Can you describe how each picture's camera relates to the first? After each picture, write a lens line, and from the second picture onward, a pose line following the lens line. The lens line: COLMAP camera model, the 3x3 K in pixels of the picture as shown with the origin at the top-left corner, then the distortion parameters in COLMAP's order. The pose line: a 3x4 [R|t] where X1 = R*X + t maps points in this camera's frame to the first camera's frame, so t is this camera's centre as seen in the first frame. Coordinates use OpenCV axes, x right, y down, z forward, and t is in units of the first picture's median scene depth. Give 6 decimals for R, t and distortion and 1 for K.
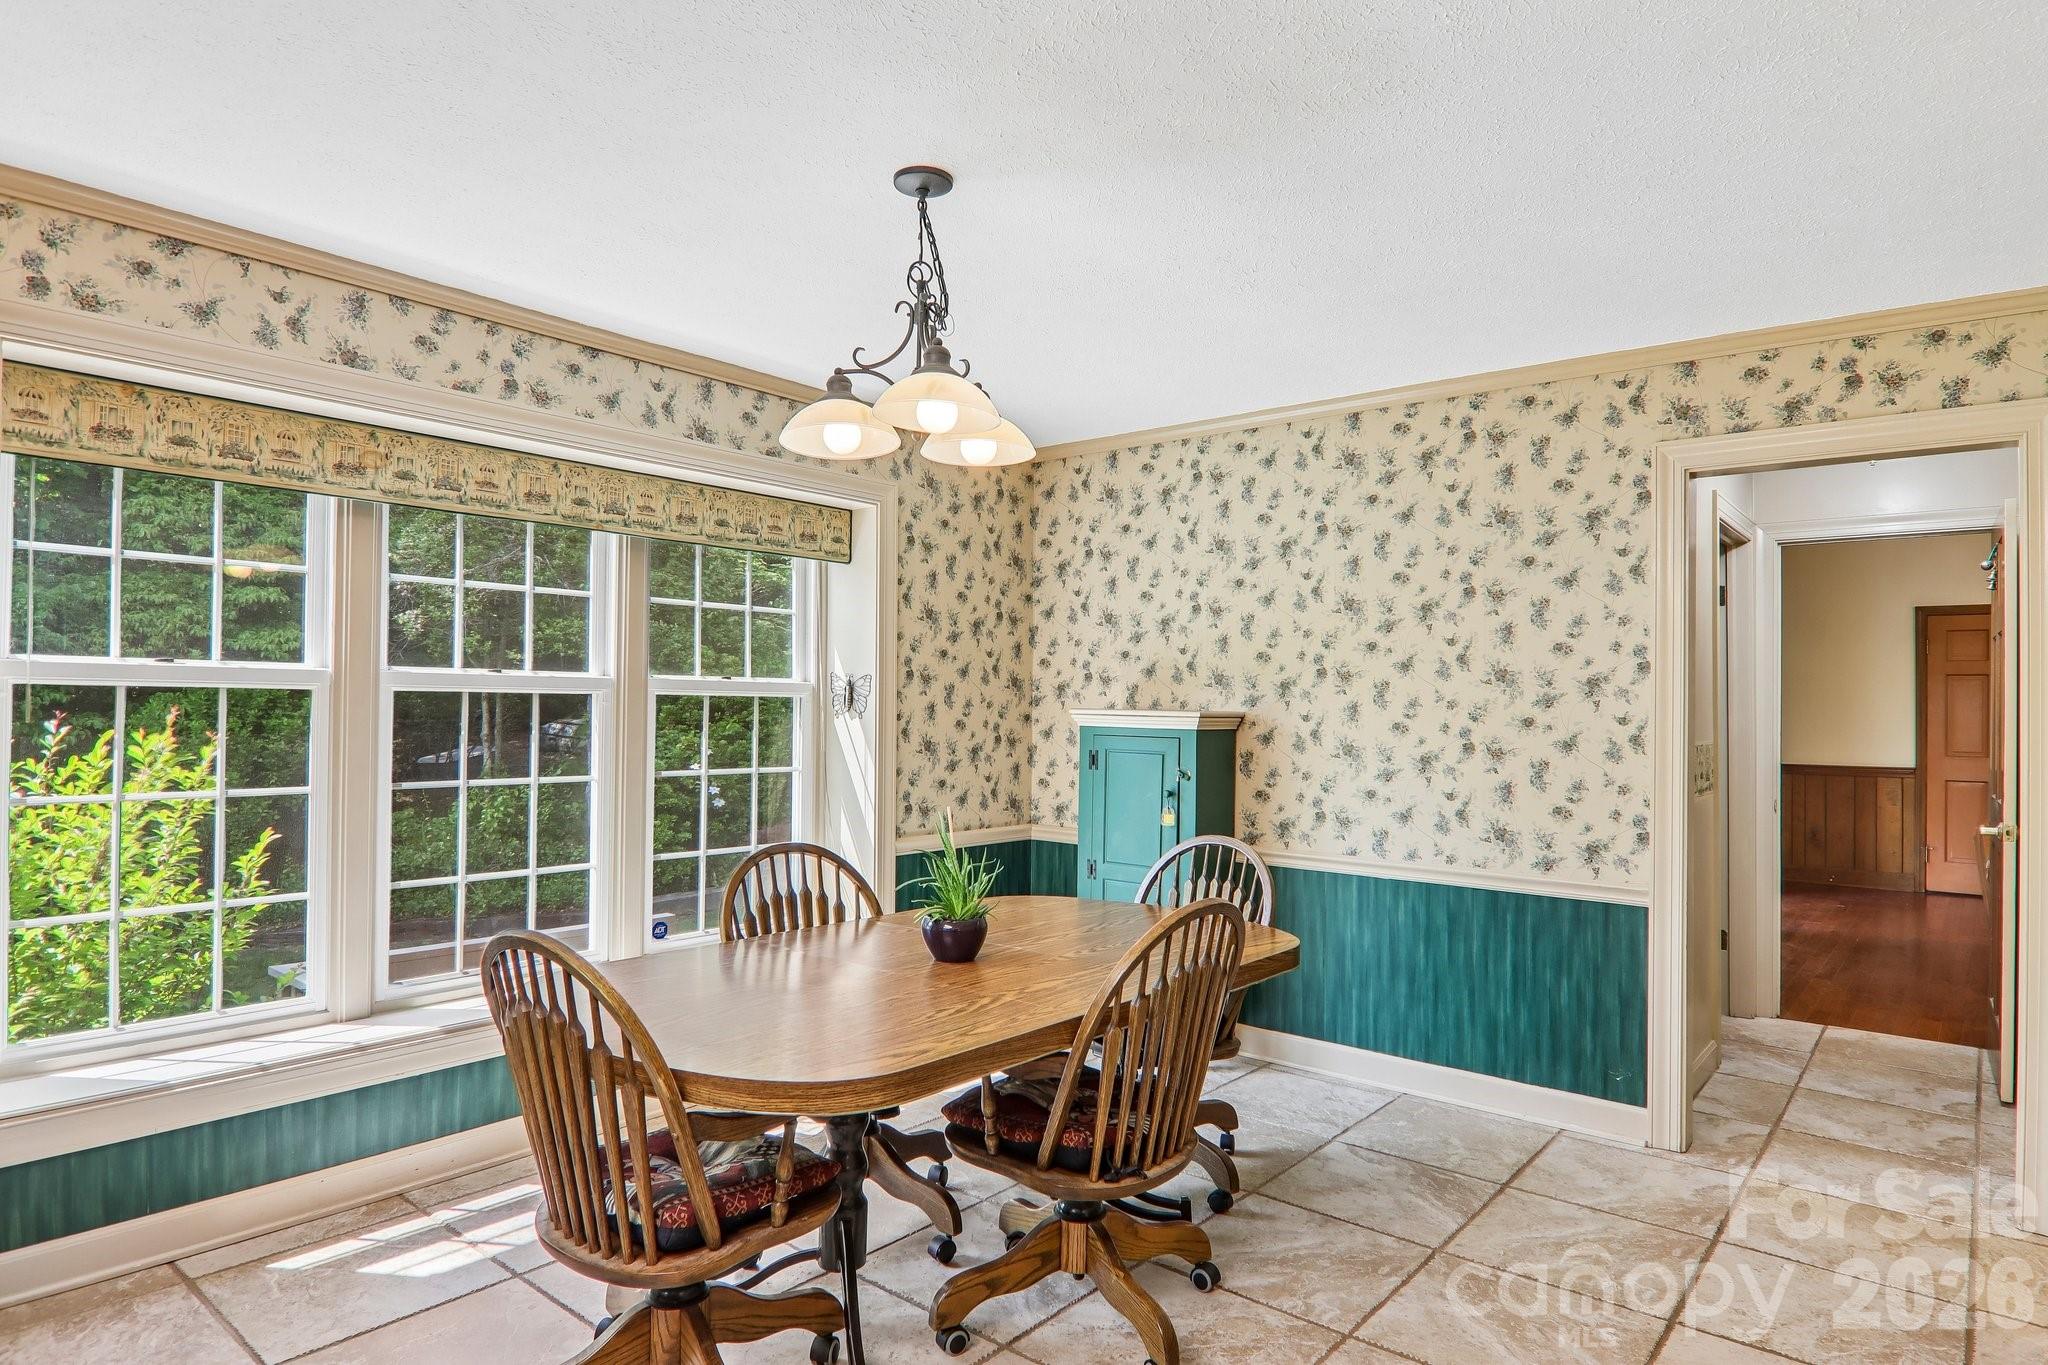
lens RADIAL K [[1127.1, 0, 1022.3], [0, 1127.1, 710.4], [0, 0, 1]] dist [0.005281, -0.024273]
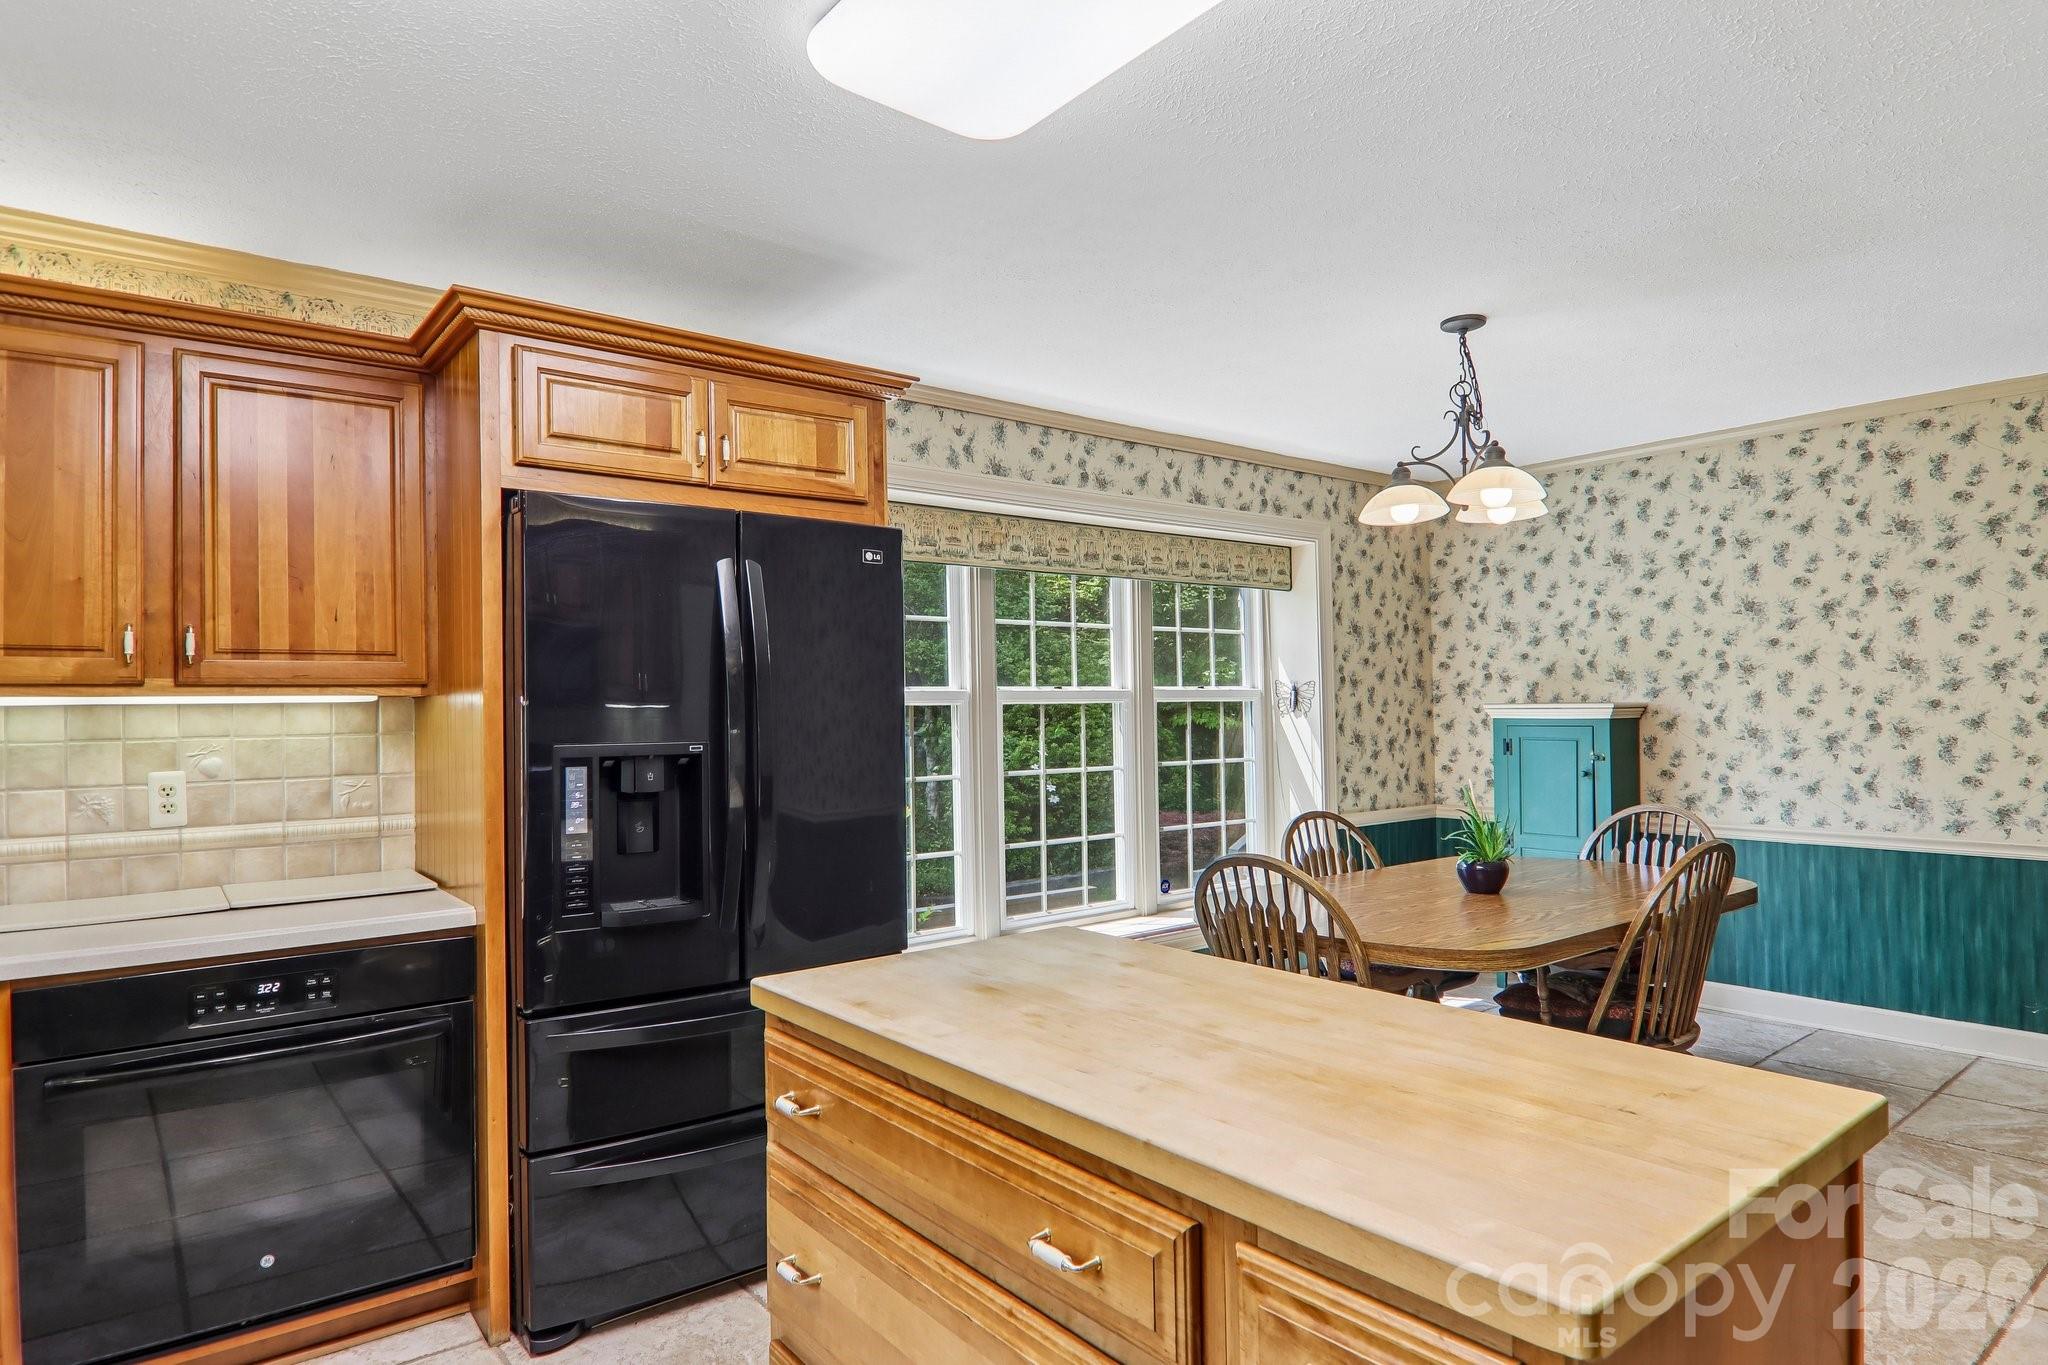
lens RADIAL K [[1120.7, 0, 1017.7], [0, 1120.7, 711.8], [0, 0, 1]] dist [-0.000139, -0.017447]
pose [[0.978518, -0.027527, -0.204315, -0.217408], [0.027094, 0.999621, -0.004917, -0.000933], [0.204373, -0.000724, 0.978893, -0.276624]]
